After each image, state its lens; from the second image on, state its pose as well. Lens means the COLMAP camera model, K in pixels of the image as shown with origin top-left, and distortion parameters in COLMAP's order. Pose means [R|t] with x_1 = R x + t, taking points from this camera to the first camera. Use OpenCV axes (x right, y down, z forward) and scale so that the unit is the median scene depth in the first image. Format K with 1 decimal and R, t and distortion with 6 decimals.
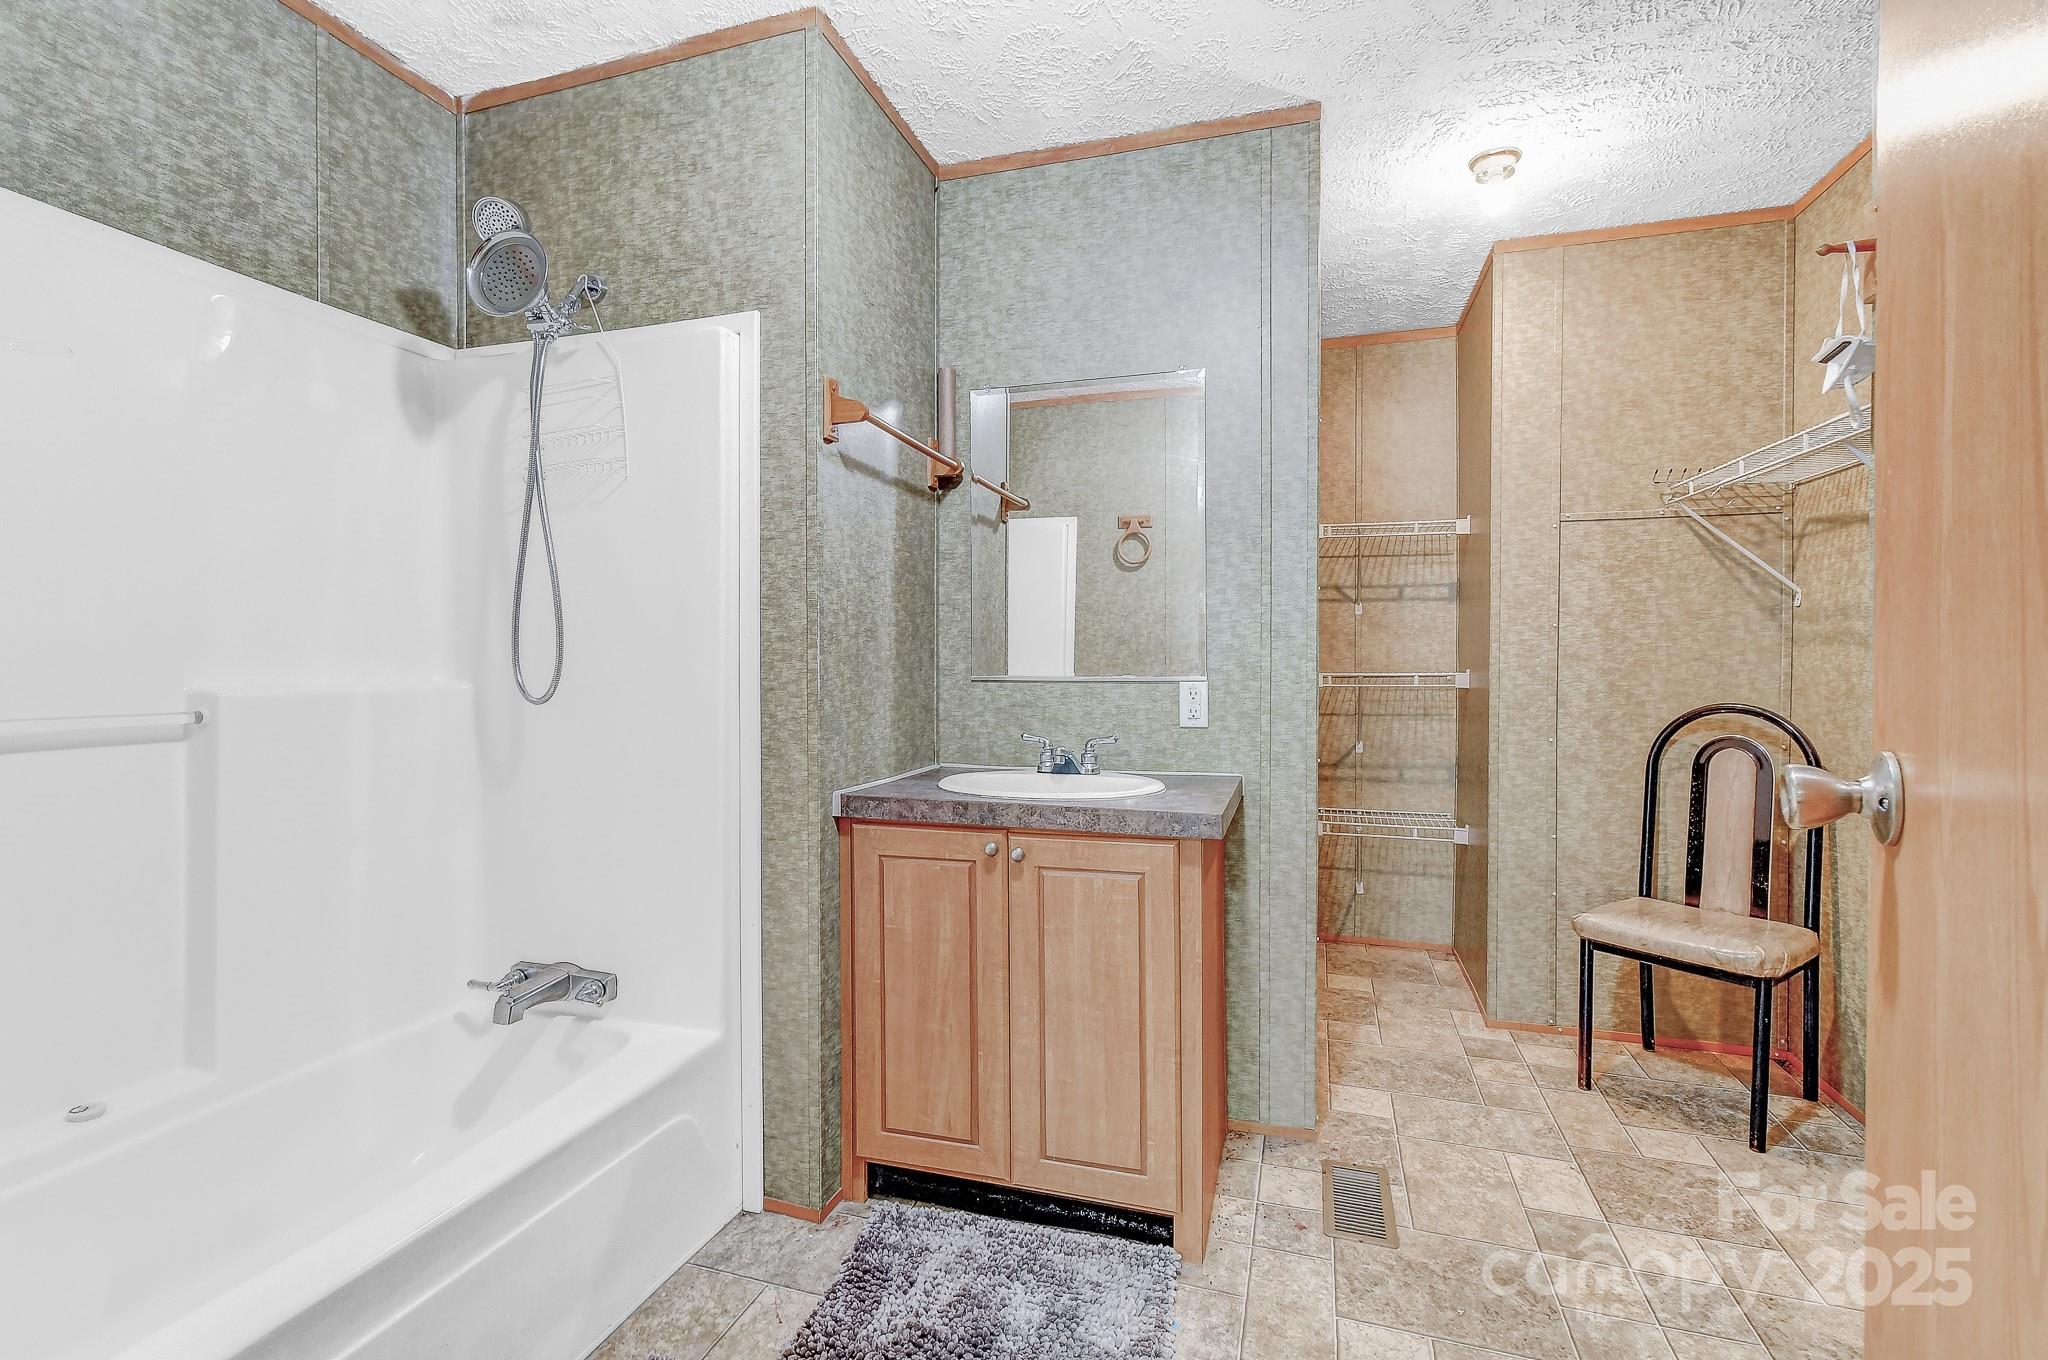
lens RADIAL K [[910.2, 0, 1018.6], [0, 910.2, 685.7], [0, 0, 1]] dist [0.000677, -0.000160]
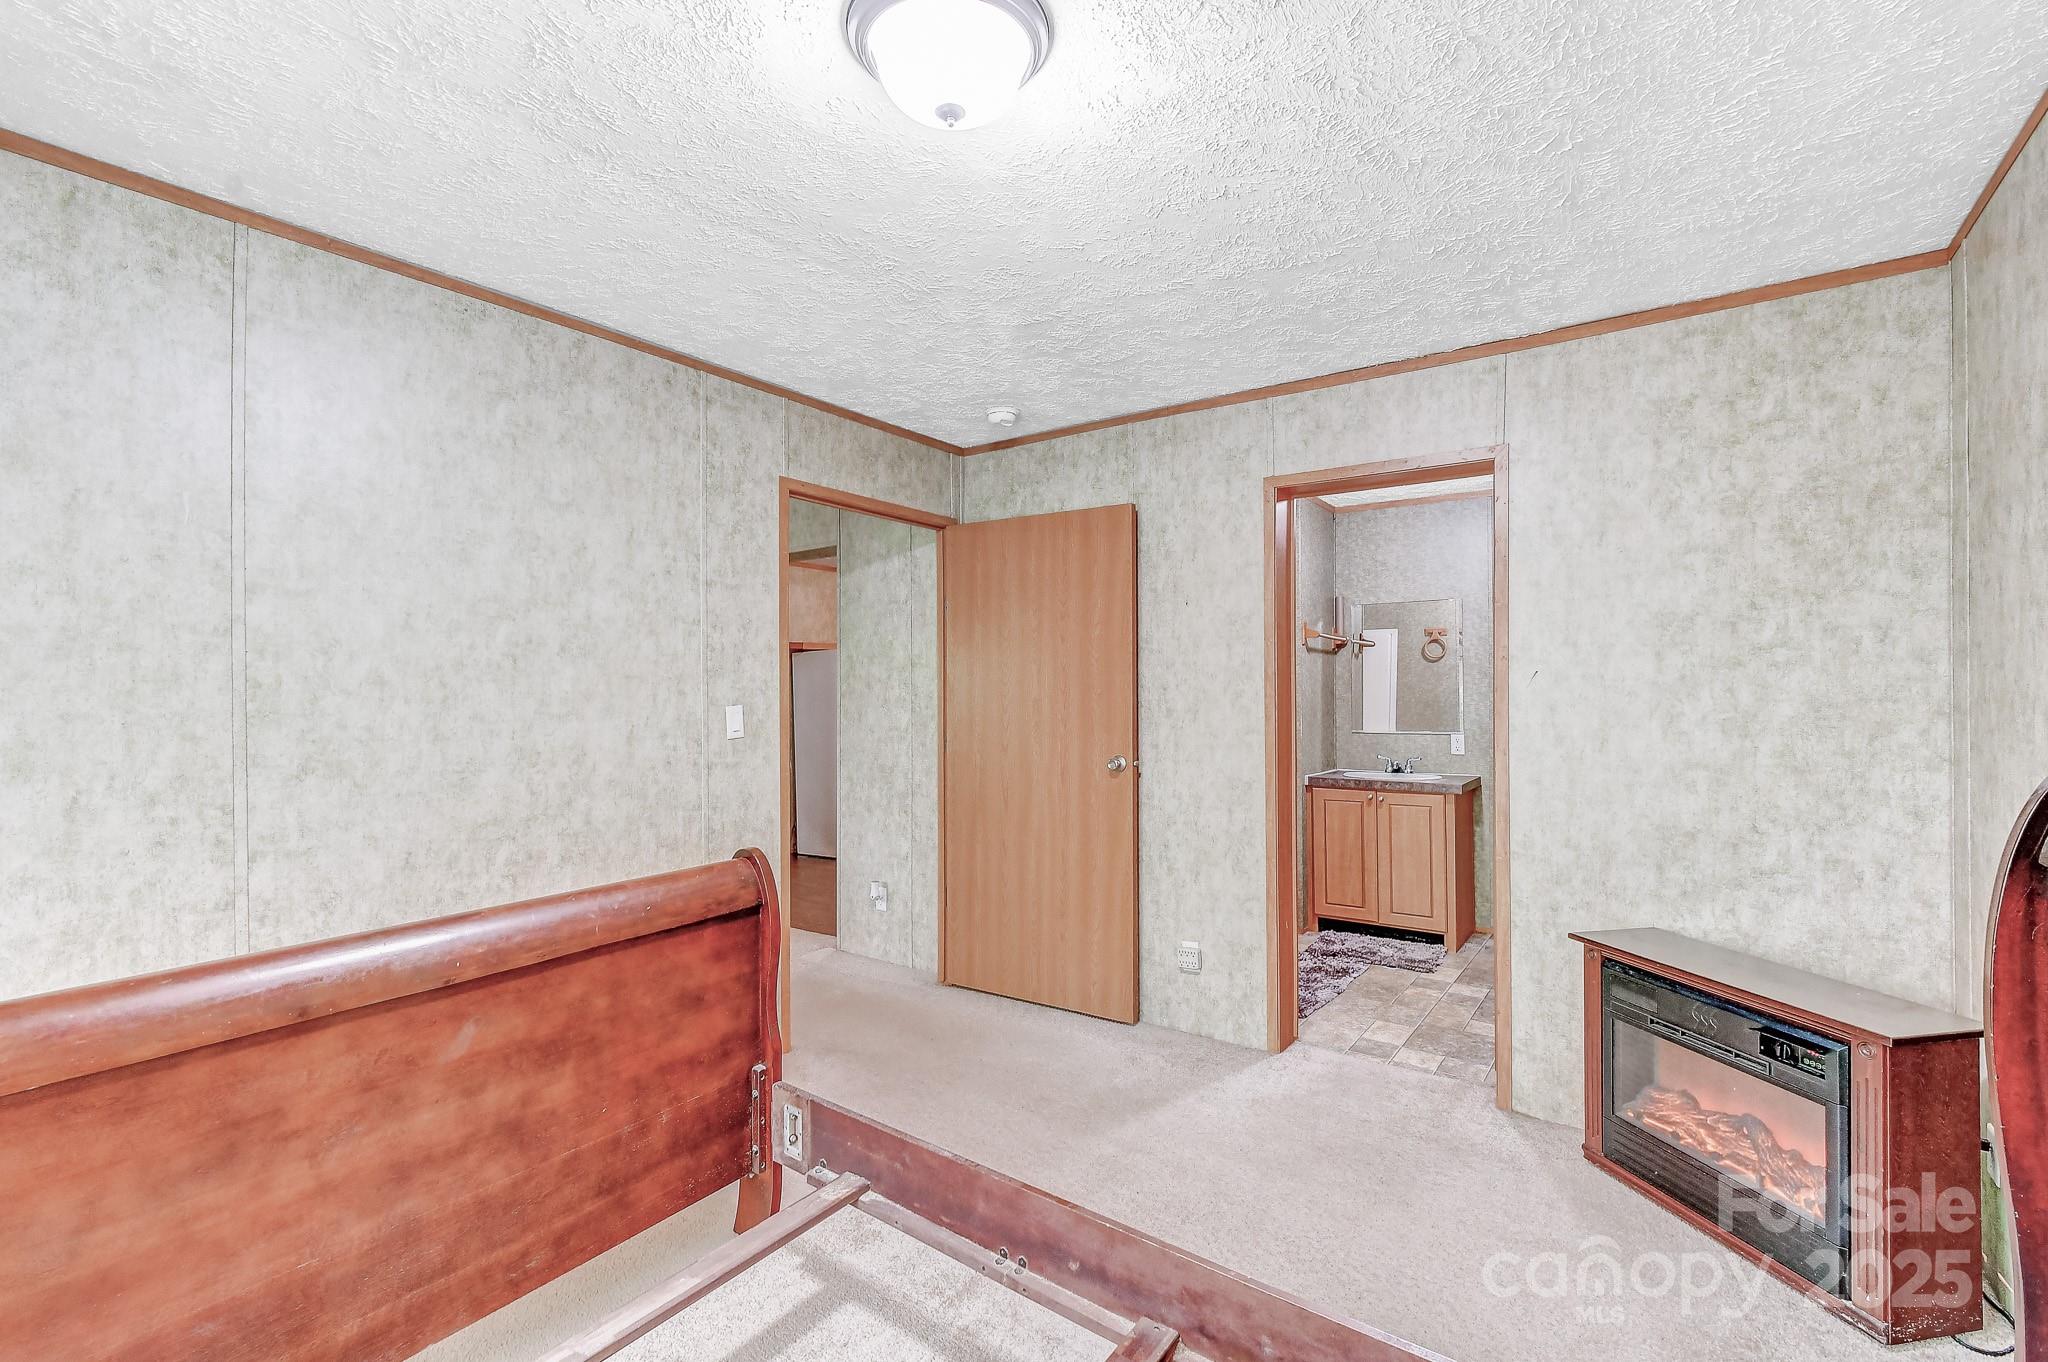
lens RADIAL K [[910.2, 0, 1018.6], [0, 910.2, 686.7], [0, 0, 1]] dist [0.000677, -0.000160]
pose [[0.949409, -0.003060, -0.314029, -0.161601], [-0.008788, 0.999302, -0.036306, -0.038680], [0.313921, 0.037229, 0.948719, -1.796716]]
